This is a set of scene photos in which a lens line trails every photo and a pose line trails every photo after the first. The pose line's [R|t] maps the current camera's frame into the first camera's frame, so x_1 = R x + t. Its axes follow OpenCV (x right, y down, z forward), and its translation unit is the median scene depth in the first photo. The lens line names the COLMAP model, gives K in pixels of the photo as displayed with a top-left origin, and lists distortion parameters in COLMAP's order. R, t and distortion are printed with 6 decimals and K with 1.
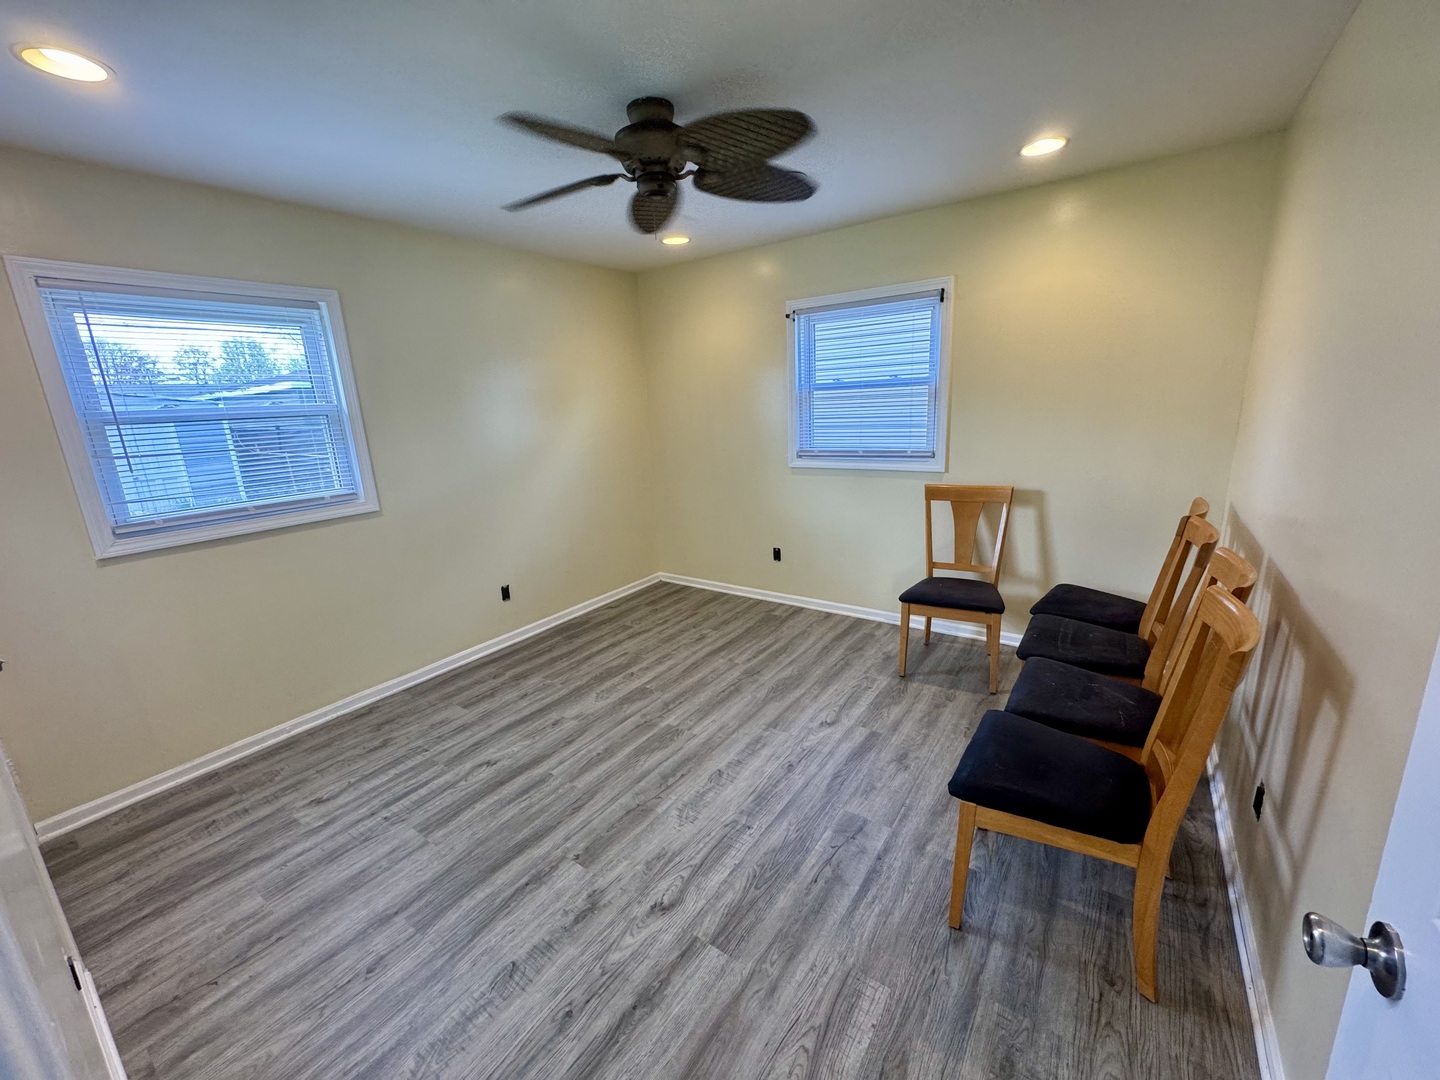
lens RADIAL K [[574.0, 0, 720.0], [0, 574.0, 540.0], [0, 0, 1]] dist [-0.001304, -0.000187]
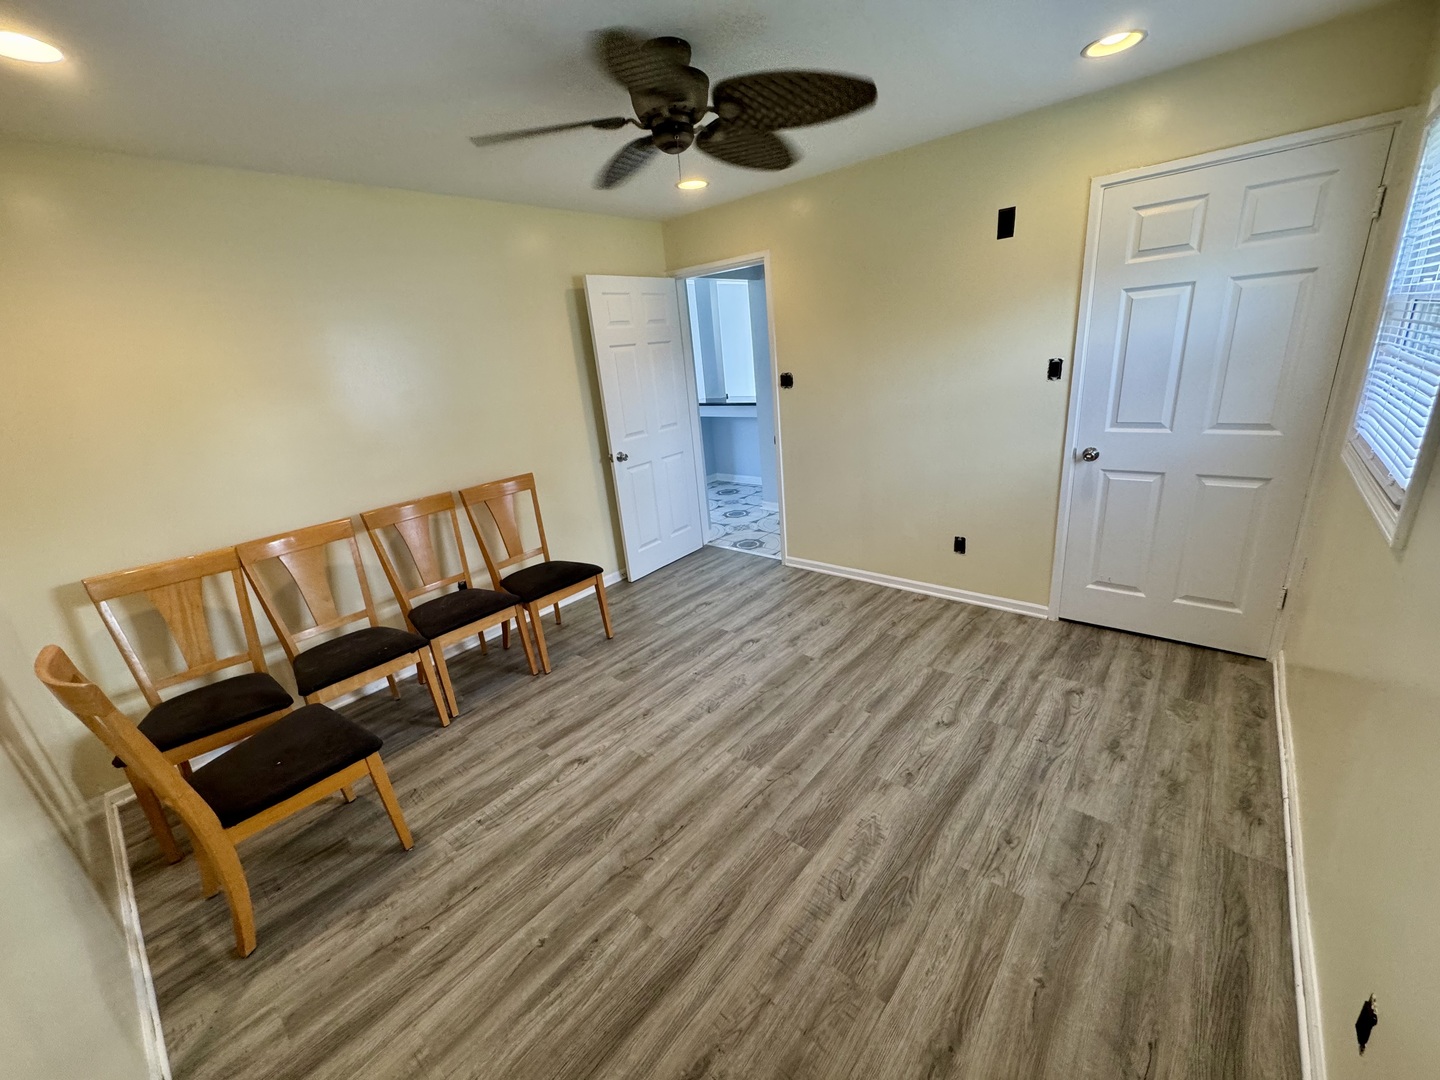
lens RADIAL K [[574.0, 0, 720.0], [0, 574.0, 540.0], [0, 0, 1]] dist [-0.001304, -0.000187]
pose [[-0.986468, 0.097703, 0.131659, -0.184389], [0.153262, 0.834748, 0.528873, -0.419339], [-0.058229, 0.541895, -0.838427, 1.616310]]
